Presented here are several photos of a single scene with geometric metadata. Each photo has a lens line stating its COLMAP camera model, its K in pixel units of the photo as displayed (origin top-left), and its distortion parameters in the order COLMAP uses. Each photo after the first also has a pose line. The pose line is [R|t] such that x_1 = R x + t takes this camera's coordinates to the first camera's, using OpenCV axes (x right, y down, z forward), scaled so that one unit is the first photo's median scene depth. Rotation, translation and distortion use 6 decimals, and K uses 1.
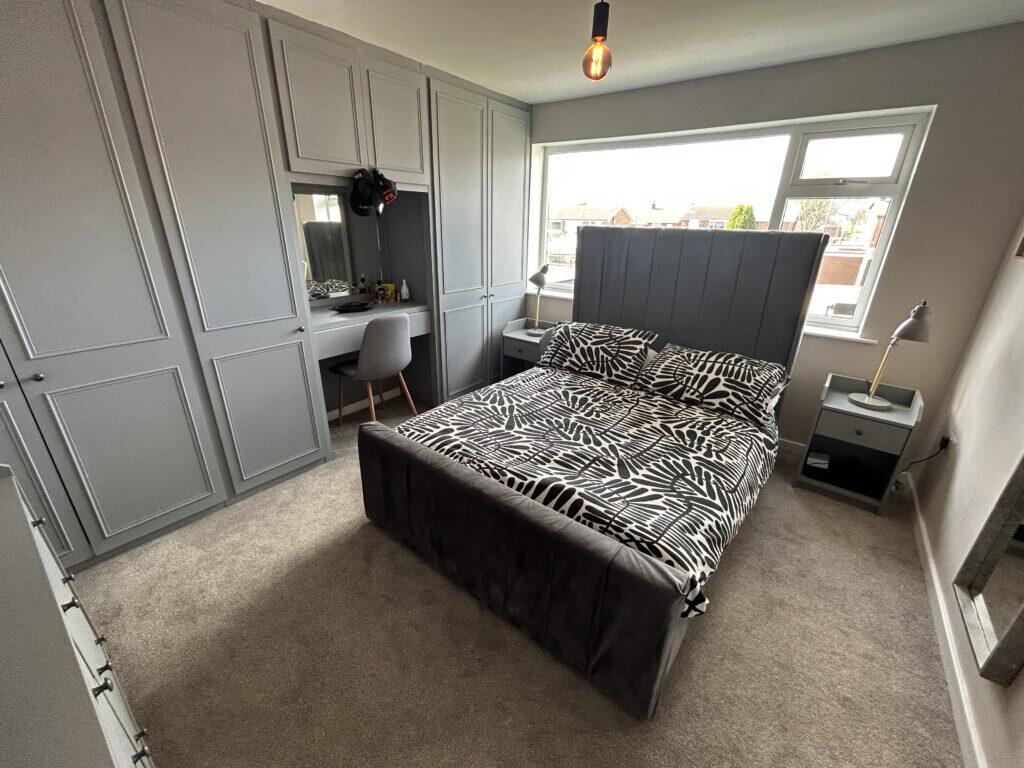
lens RADIAL K [[415.8, 0, 510.4], [0, 415.8, 383.9], [0, 0, 1]] dist [-0.001009, 0.000280]
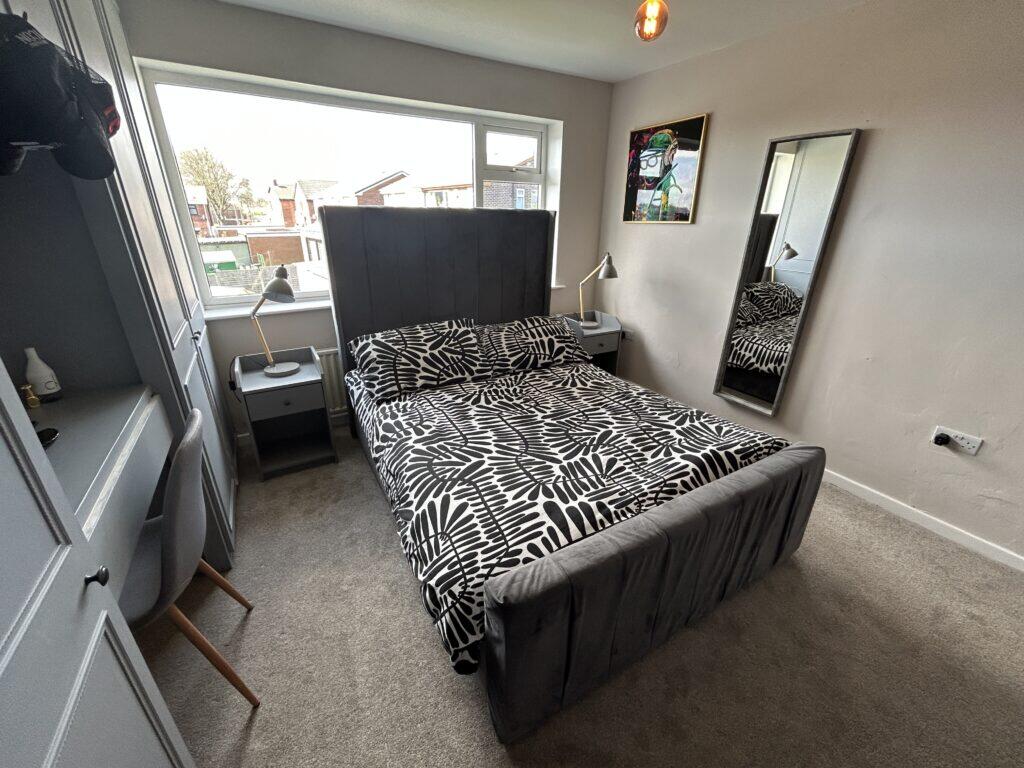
lens RADIAL K [[415.8, 0, 510.4], [0, 415.8, 383.9], [0, 0, 1]] dist [-0.001009, 0.000280]
pose [[0.370669, -0.364702, 0.854164, -0.567777], [0.336970, 0.909820, 0.242236, -0.214163], [-0.865480, 0.198039, 0.460136, 0.587050]]
